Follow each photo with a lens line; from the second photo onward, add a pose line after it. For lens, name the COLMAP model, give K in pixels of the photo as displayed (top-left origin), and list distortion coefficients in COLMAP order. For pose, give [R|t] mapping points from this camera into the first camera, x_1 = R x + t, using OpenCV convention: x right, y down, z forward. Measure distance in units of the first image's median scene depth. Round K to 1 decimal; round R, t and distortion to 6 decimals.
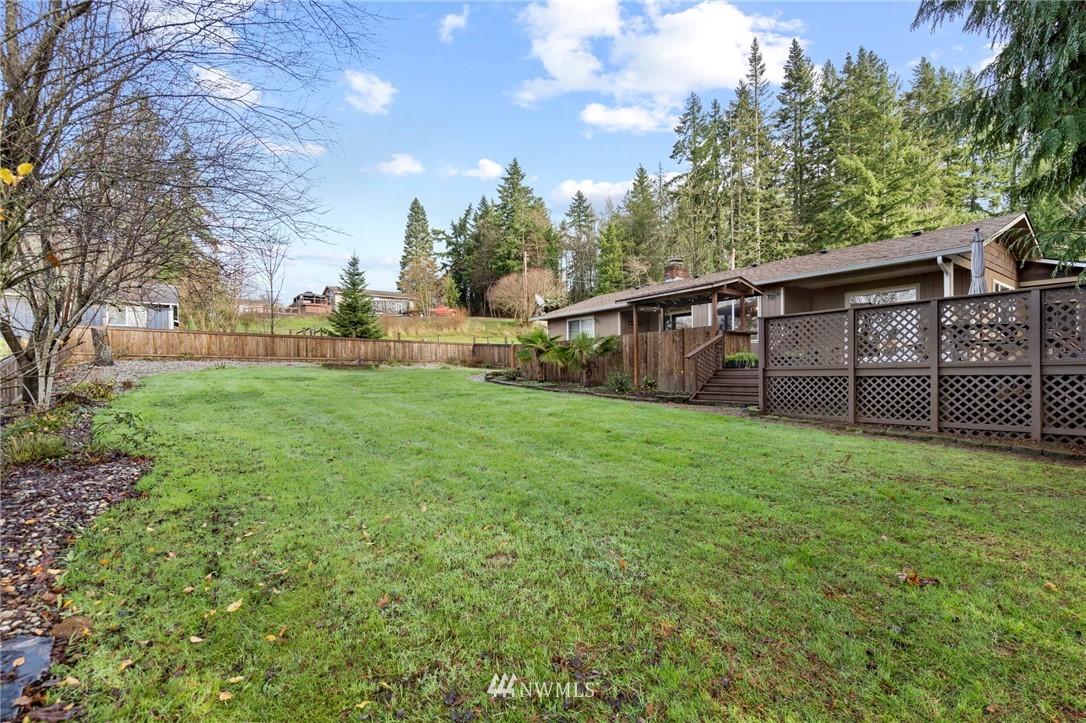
lens RADIAL K [[496.9, 0, 542.1], [0, 496.9, 363.0], [0, 0, 1]] dist [0.001100, 0.000488]
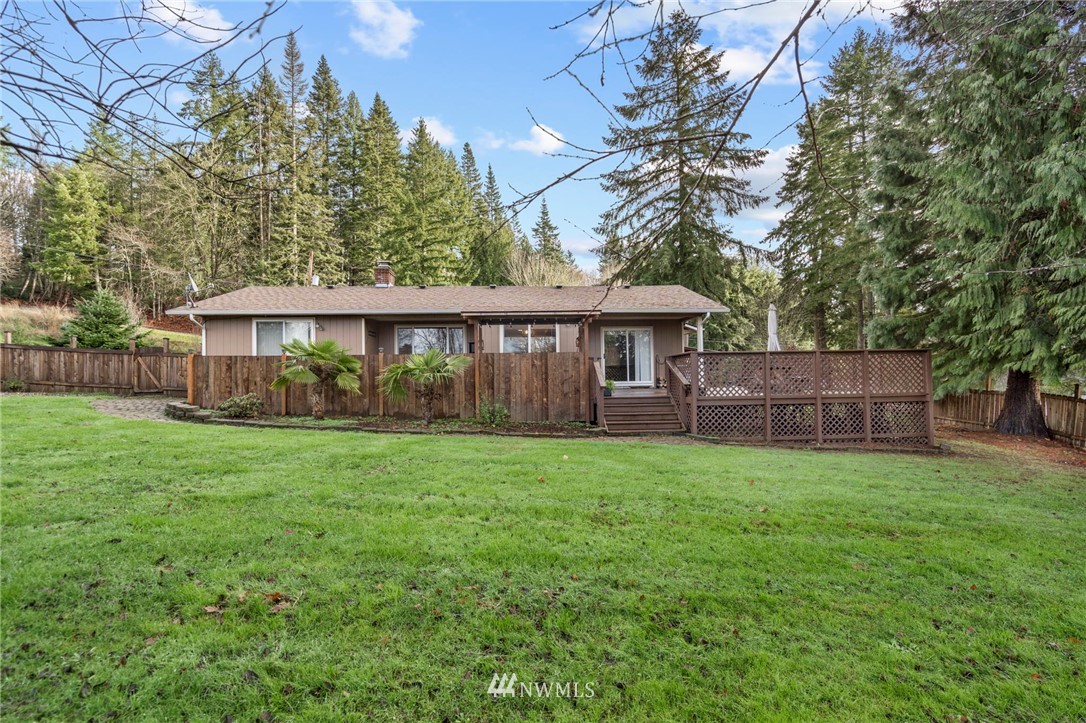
lens RADIAL K [[496.9, 0, 542.1], [0, 496.9, 363.0], [0, 0, 1]] dist [0.001100, 0.000488]
pose [[0.531497, 0.032312, 0.846444, -0.472001], [-0.013624, 0.999469, -0.029598, -0.021157], [-0.846951, 0.004200, 0.531655, 0.495867]]
